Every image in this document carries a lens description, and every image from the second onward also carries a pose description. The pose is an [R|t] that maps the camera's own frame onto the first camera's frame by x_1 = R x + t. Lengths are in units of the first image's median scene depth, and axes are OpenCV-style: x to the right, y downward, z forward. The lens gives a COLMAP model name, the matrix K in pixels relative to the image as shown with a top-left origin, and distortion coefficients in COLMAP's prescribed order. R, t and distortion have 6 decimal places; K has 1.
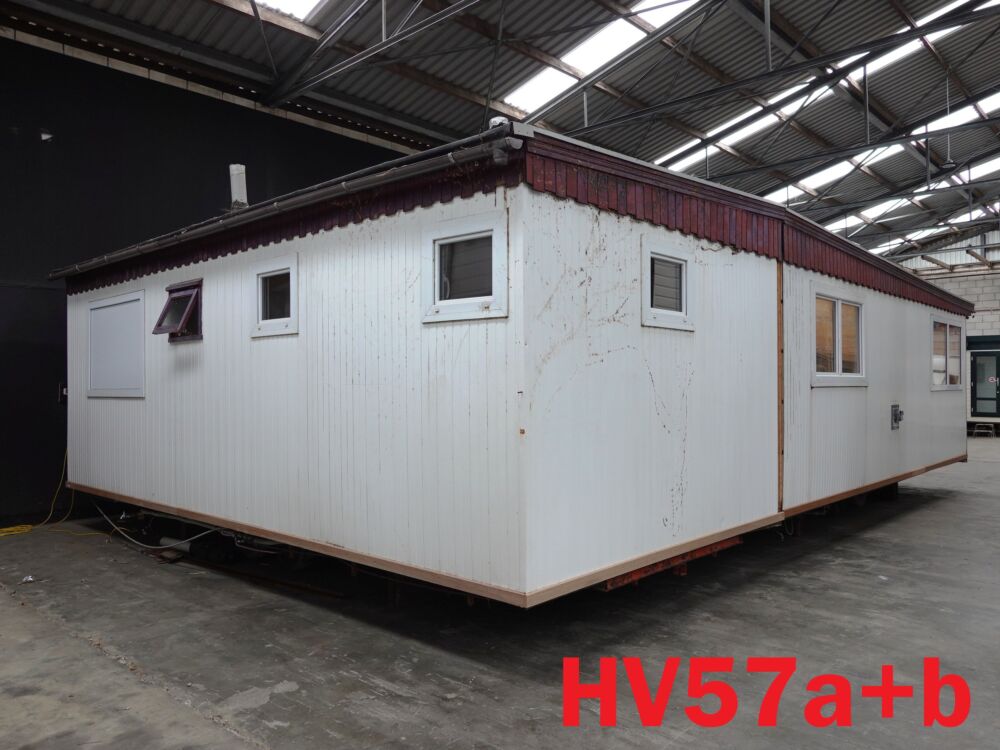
lens RADIAL K [[685.2, 0, 501.0], [0, 685.2, 412.9], [0, 0, 1]] dist [-0.000622, -0.000133]
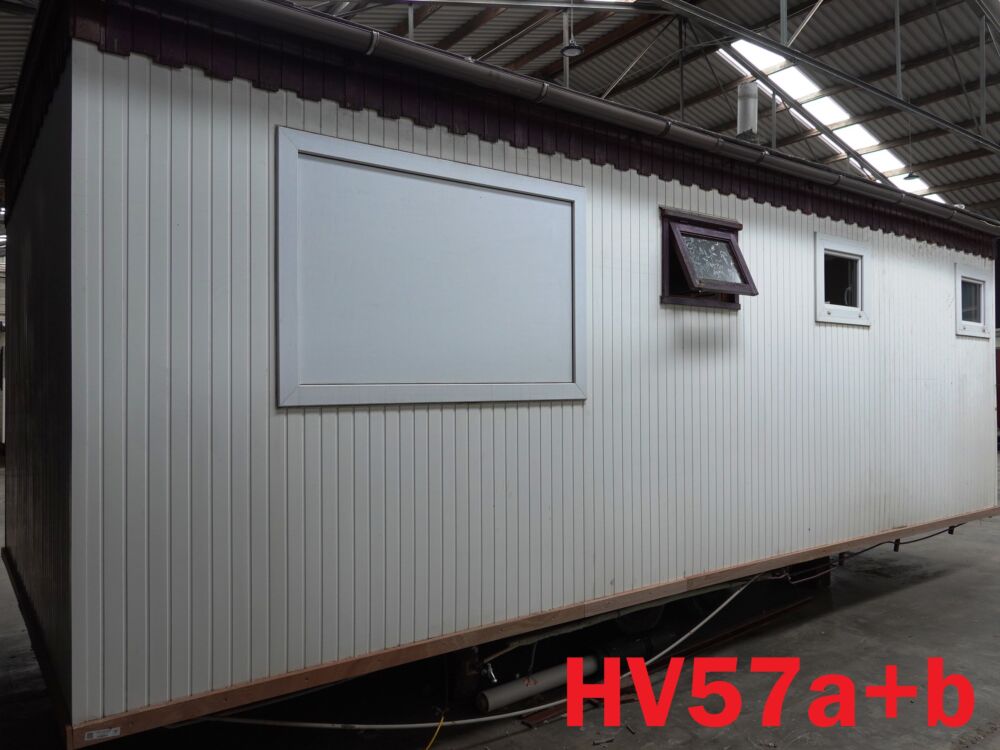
lens RADIAL K [[756.6, 0, 500.0], [0, 756.6, 375.0], [0, 0, 1]] dist [-0.003939, 0.004848]
pose [[0.230655, -0.005388, 0.973021, -1.417190], [0.018067, 0.999836, 0.001253, -0.055813], [-0.972868, 0.017290, 0.230714, 1.223232]]
